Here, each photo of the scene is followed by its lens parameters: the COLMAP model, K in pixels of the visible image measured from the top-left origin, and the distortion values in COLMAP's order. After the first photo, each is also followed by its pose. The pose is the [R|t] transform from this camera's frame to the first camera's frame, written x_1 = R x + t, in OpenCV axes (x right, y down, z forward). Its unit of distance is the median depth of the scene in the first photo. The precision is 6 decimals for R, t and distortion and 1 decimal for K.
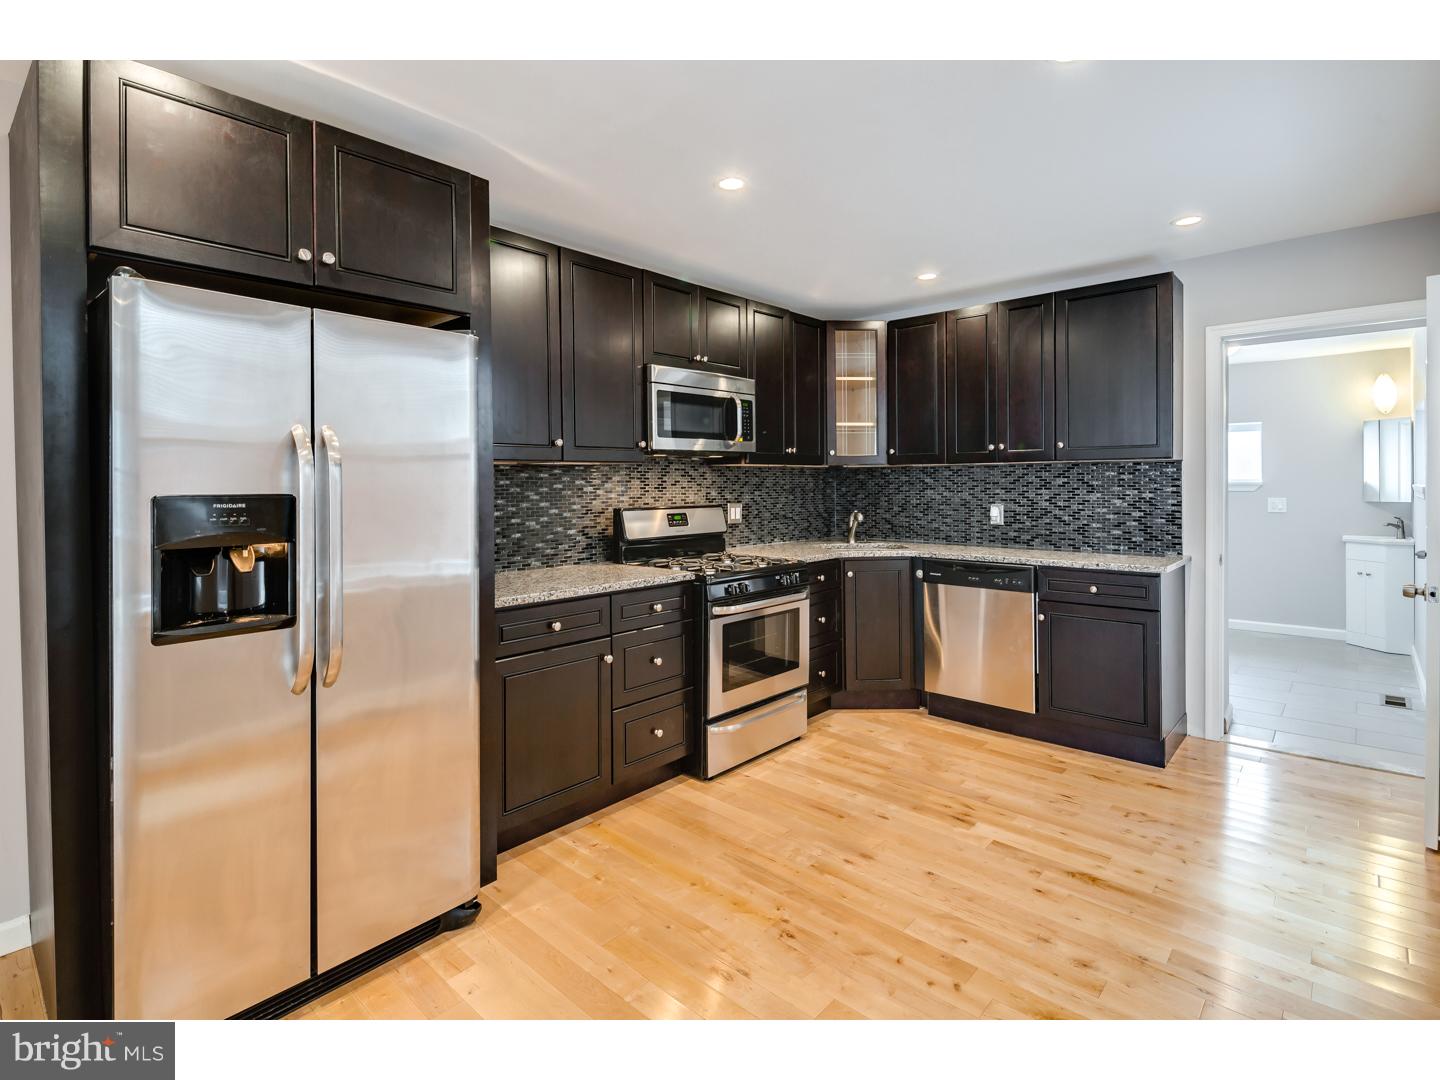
lens RADIAL K [[702.4, 0, 707.6], [0, 702.4, 493.0], [0, 0, 1]] dist [0.006744, -0.004391]
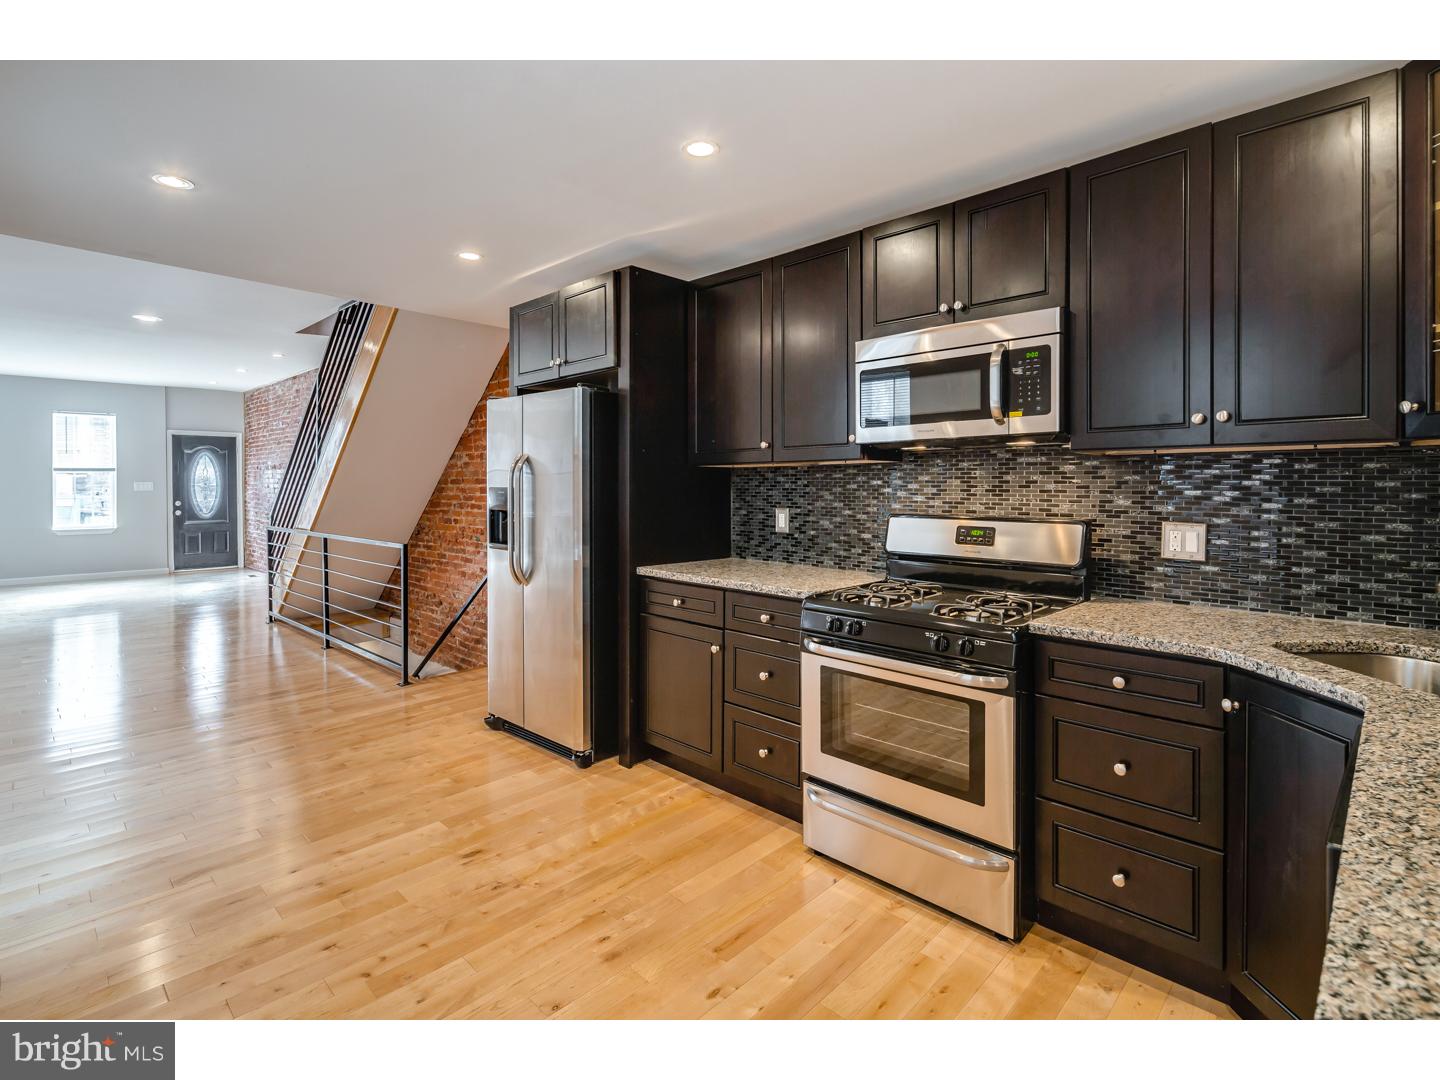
lens RADIAL K [[702.4, 0, 724.9], [0, 702.4, 497.4], [0, 0, 1]] dist [0.006744, -0.004391]
pose [[-0.023742, 0.027200, -0.999348, 0.760242], [-0.013955, 0.999523, 0.027536, -0.018853], [0.999621, 0.014600, -0.023351, 0.863531]]
